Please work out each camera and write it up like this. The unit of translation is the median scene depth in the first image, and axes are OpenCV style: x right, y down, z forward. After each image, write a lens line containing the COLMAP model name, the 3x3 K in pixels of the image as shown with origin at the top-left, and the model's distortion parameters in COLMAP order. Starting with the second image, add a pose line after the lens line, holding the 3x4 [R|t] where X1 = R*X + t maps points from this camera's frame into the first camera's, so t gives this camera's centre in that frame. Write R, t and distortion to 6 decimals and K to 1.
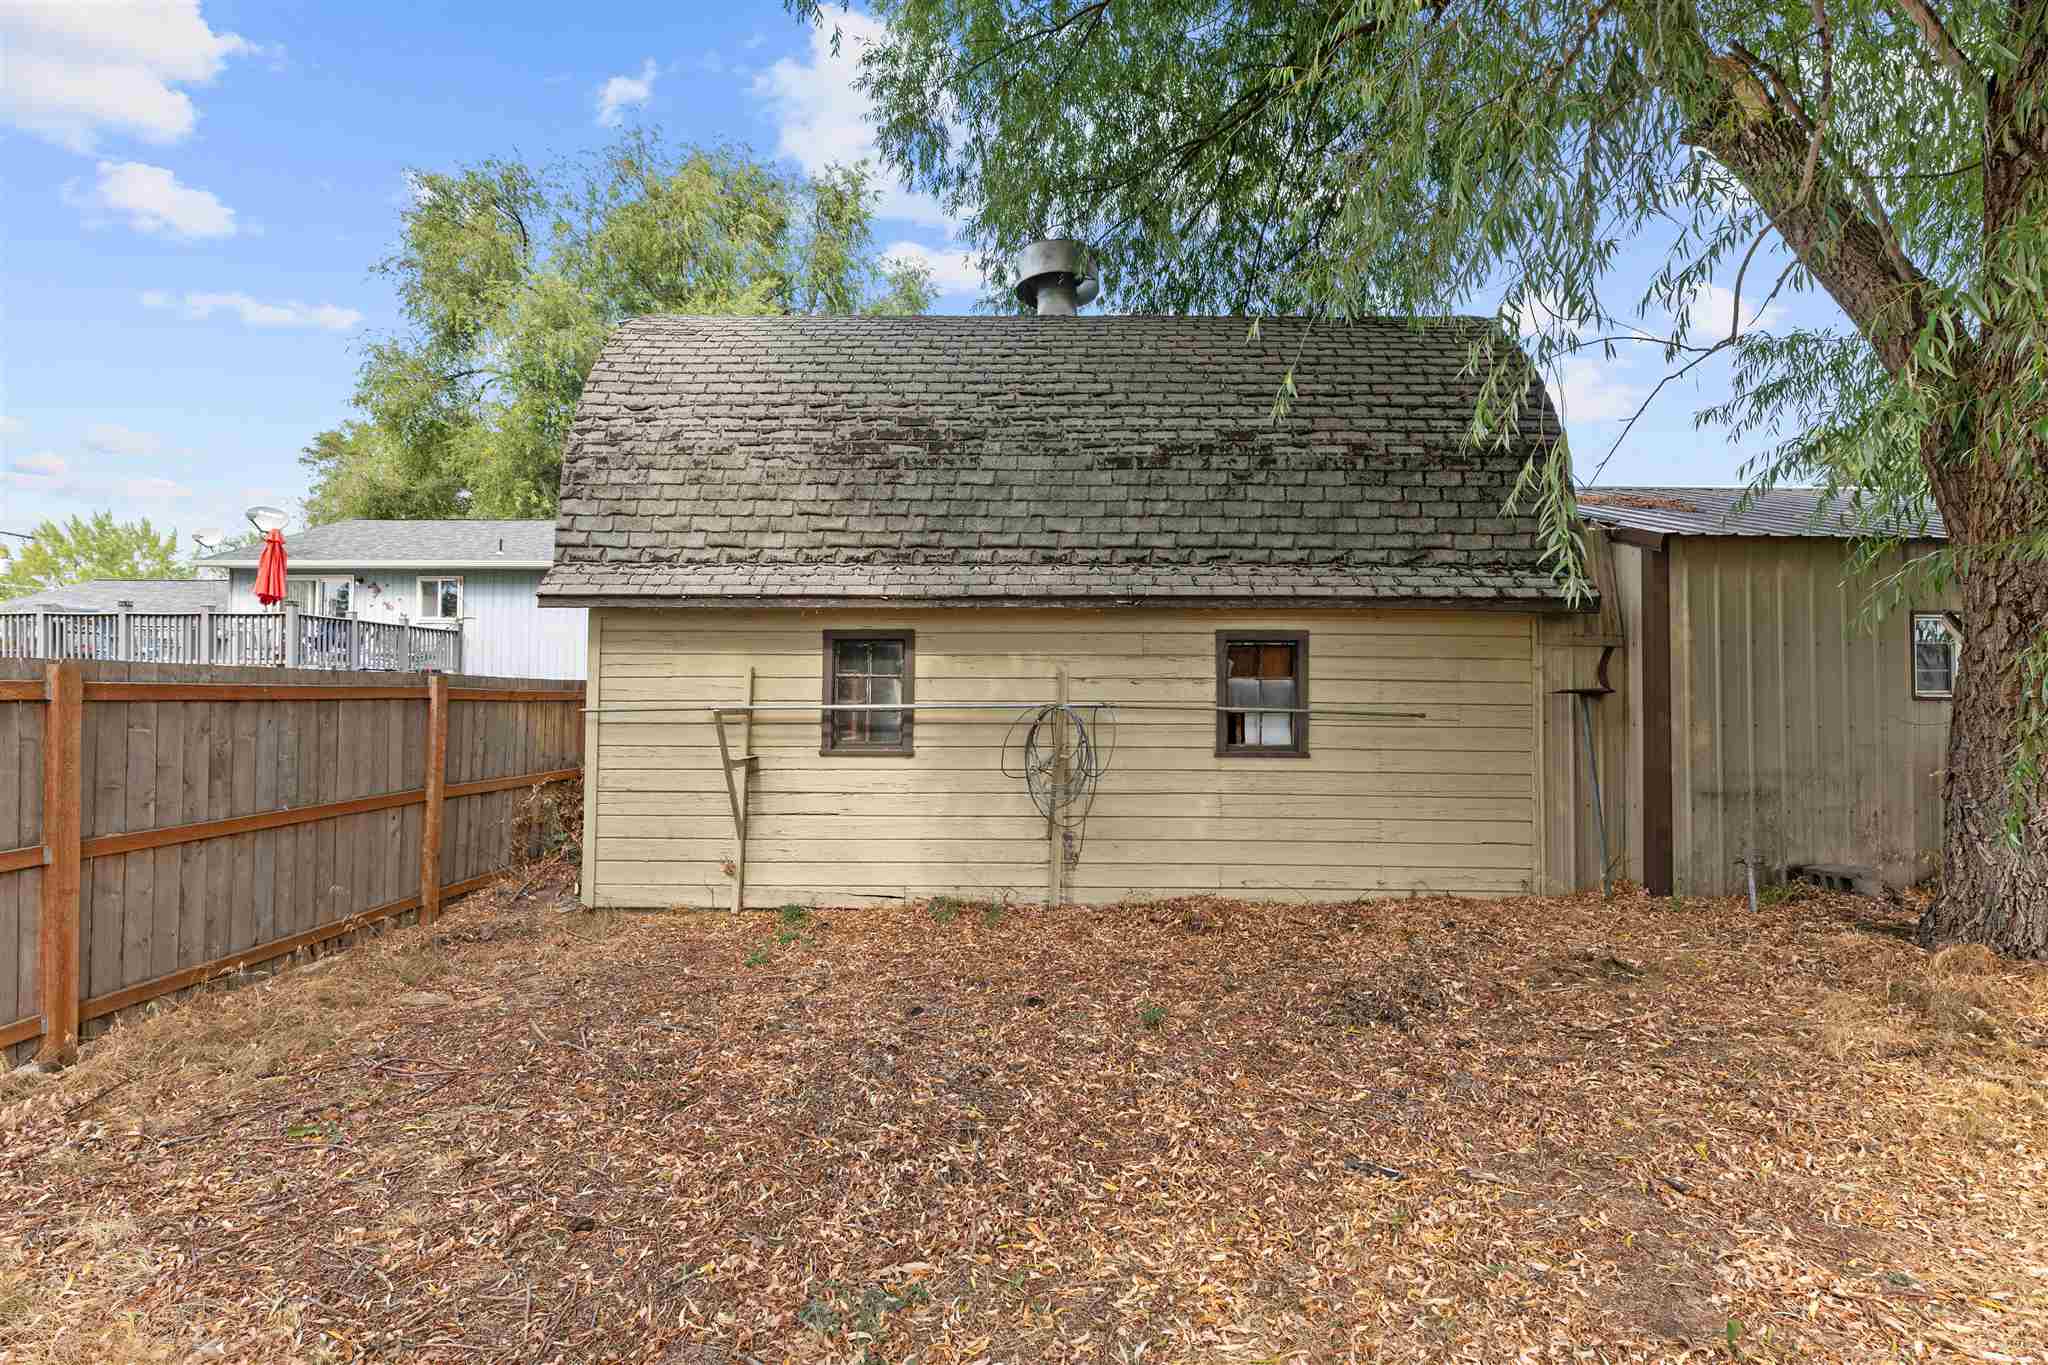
lens RADIAL K [[868.6, 0, 1025.3], [0, 868.6, 664.5], [0, 0, 1]] dist [0.000416, -0.000252]
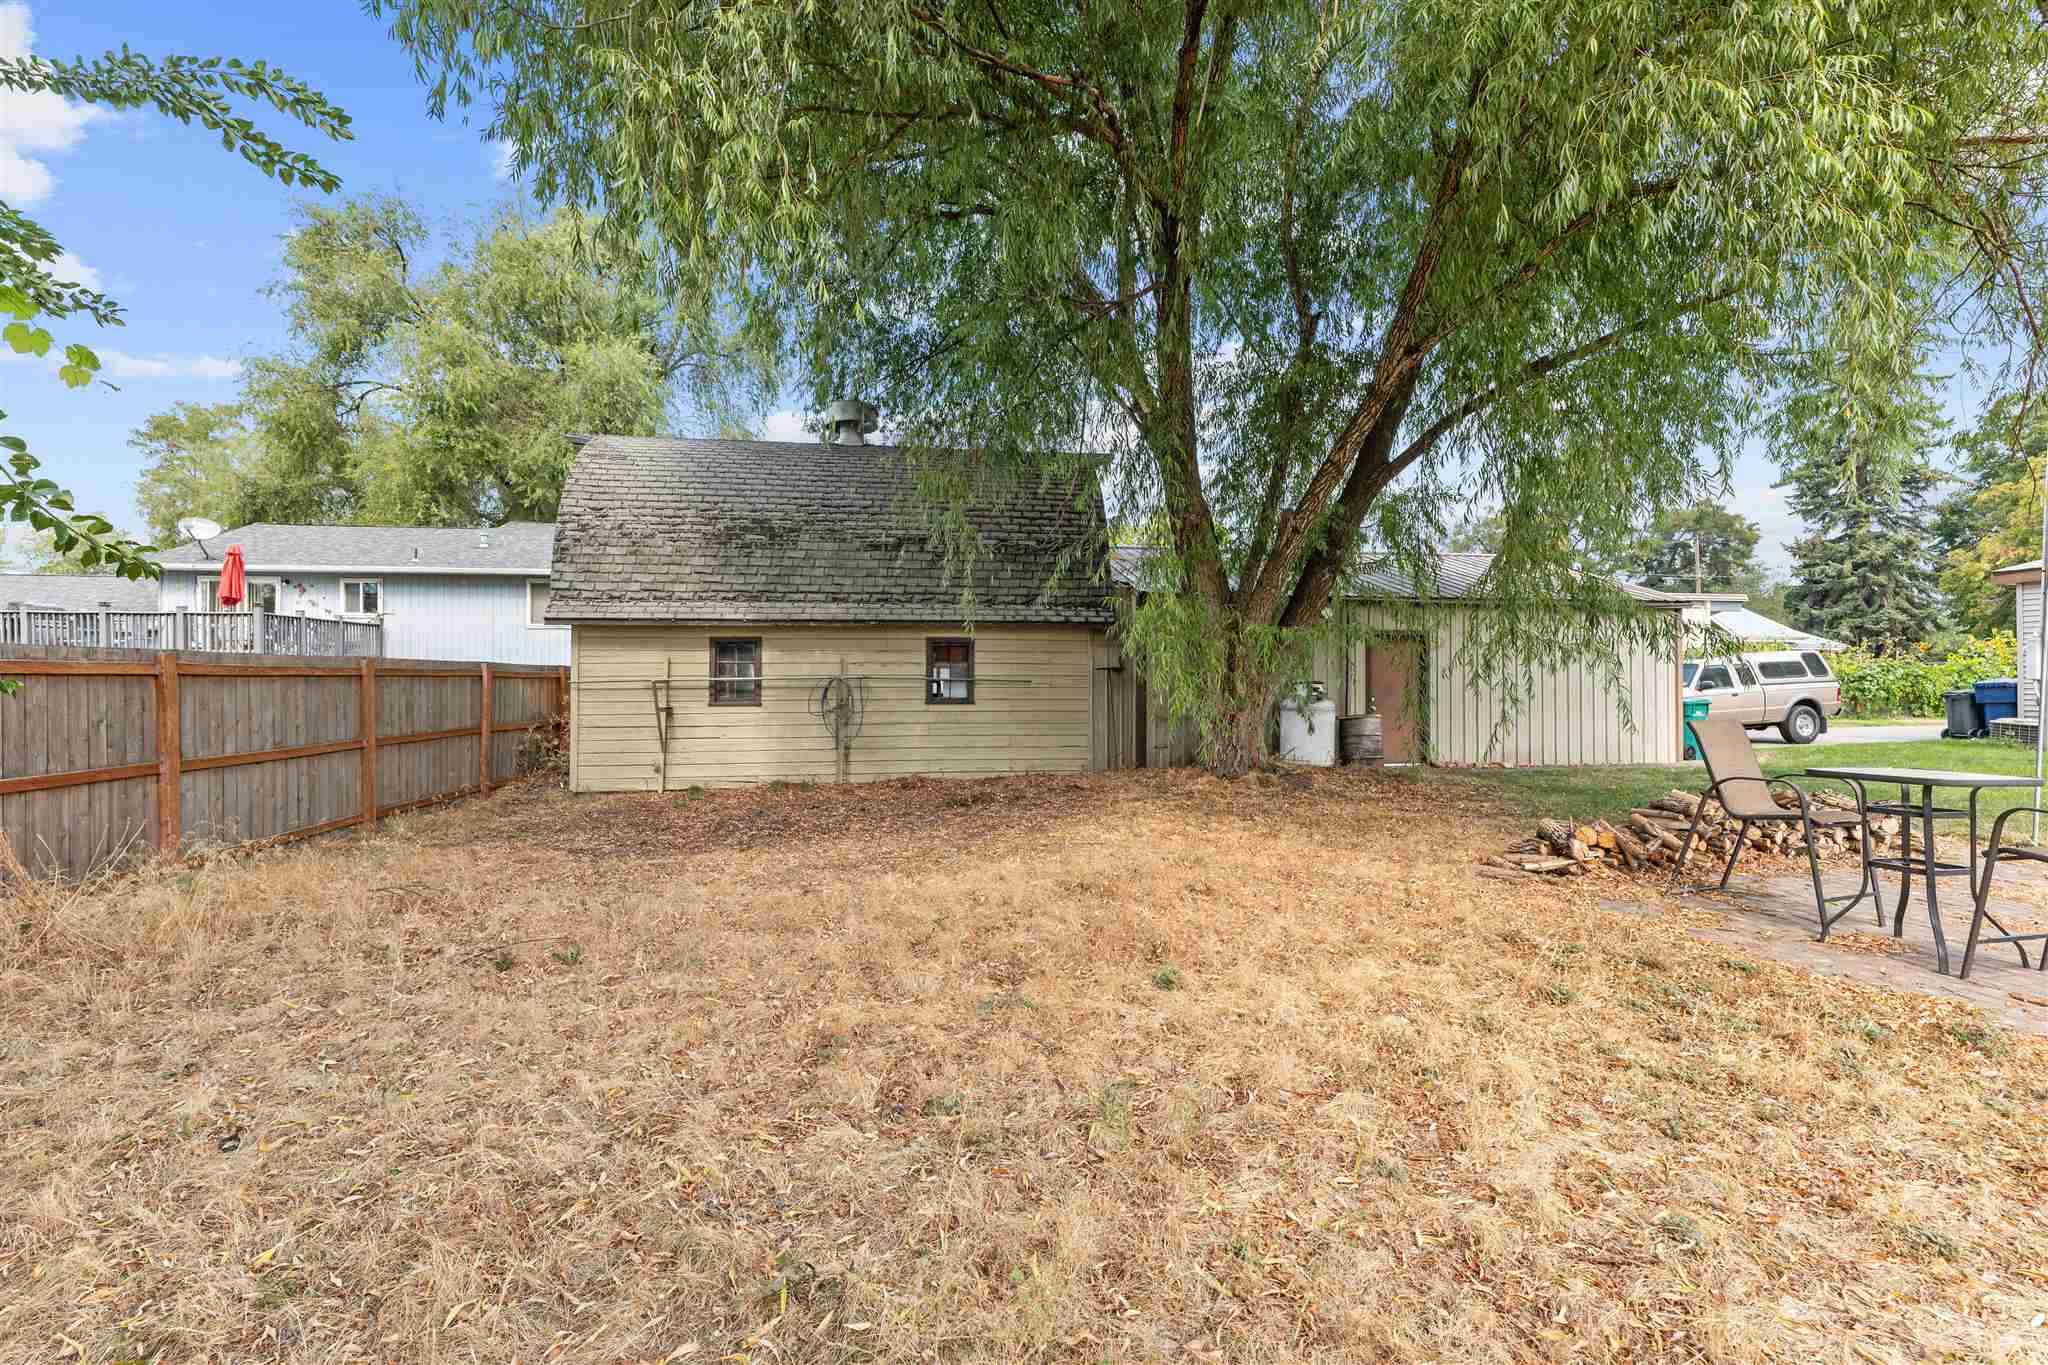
lens RADIAL K [[868.6, 0, 1025.3], [0, 868.6, 664.5], [0, 0, 1]] dist [0.000416, -0.000252]
pose [[0.988767, -0.004491, 0.149397, 0.148954], [0.001294, 0.999768, 0.021486, -0.020646], [-0.149459, -0.021051, 0.988544, -0.895635]]
